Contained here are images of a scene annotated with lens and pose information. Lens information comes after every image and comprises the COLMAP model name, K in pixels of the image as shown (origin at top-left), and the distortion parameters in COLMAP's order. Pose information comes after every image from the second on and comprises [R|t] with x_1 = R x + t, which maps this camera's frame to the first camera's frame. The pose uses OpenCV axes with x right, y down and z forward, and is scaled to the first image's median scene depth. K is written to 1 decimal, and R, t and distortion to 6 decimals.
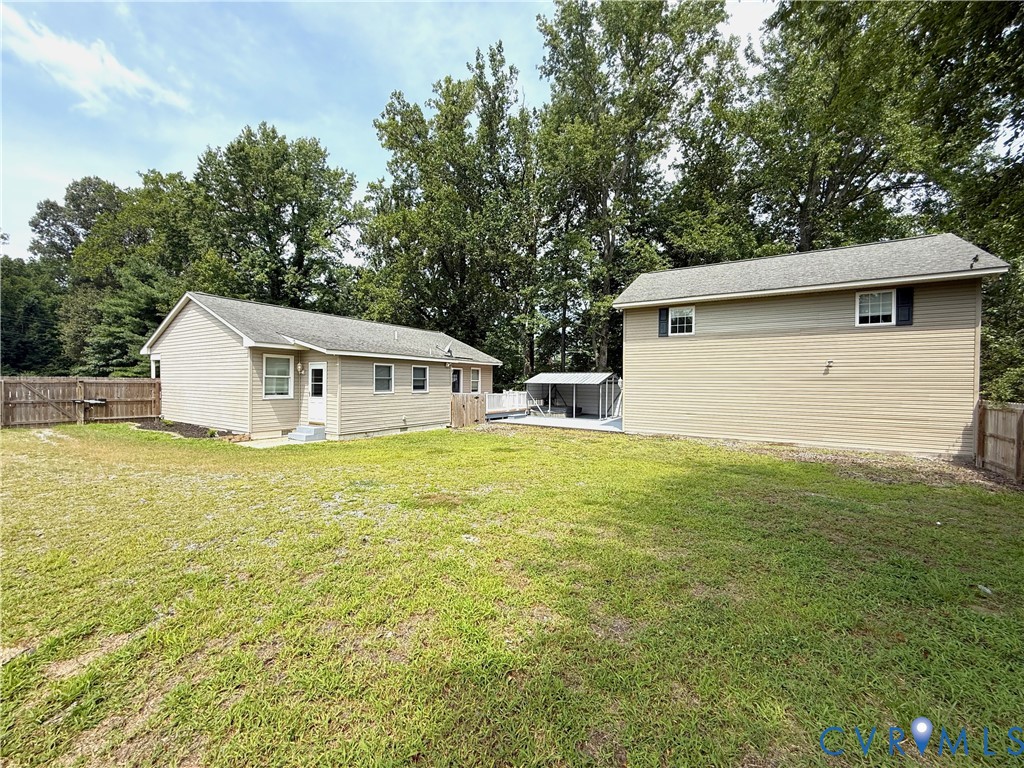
lens RADIAL K [[406.6, 0, 512.2], [0, 406.6, 386.0], [0, 0, 1]] dist [0.003527, -0.000458]
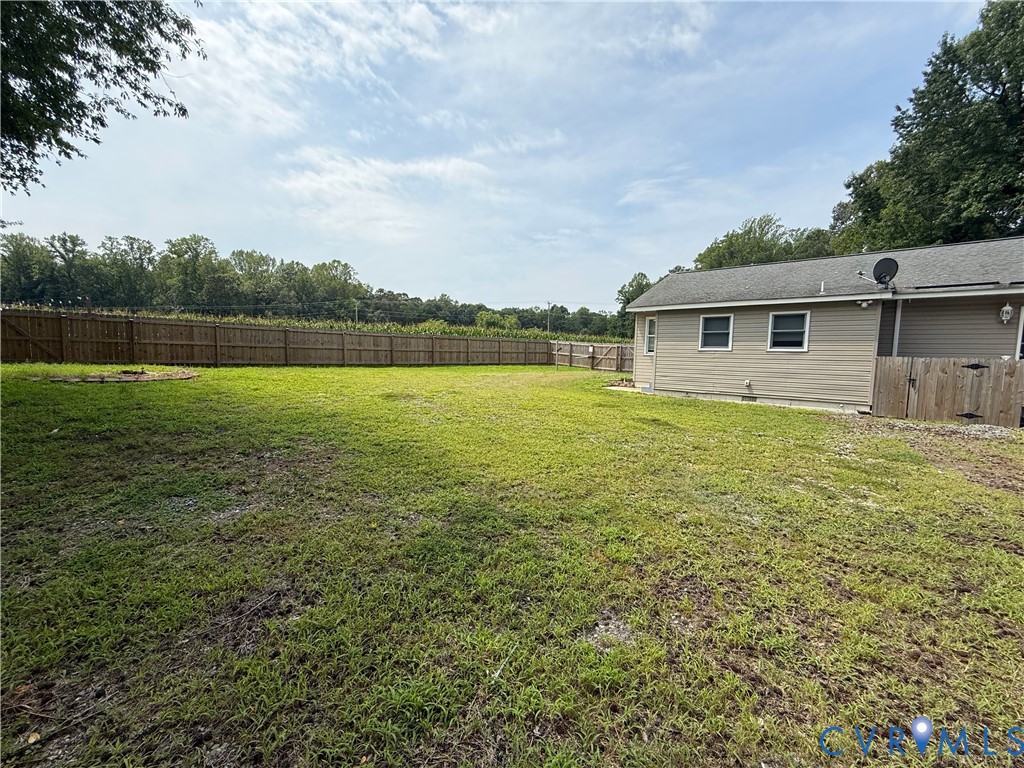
lens RADIAL K [[406.6, 0, 511.4], [0, 406.6, 381.9], [0, 0, 1]] dist [0.003527, -0.000458]
pose [[-0.118305, 0.094718, -0.988450, 0.515424], [-0.004883, 0.995373, 0.095966, 0.004447], [0.992965, 0.016179, -0.117295, 0.623435]]
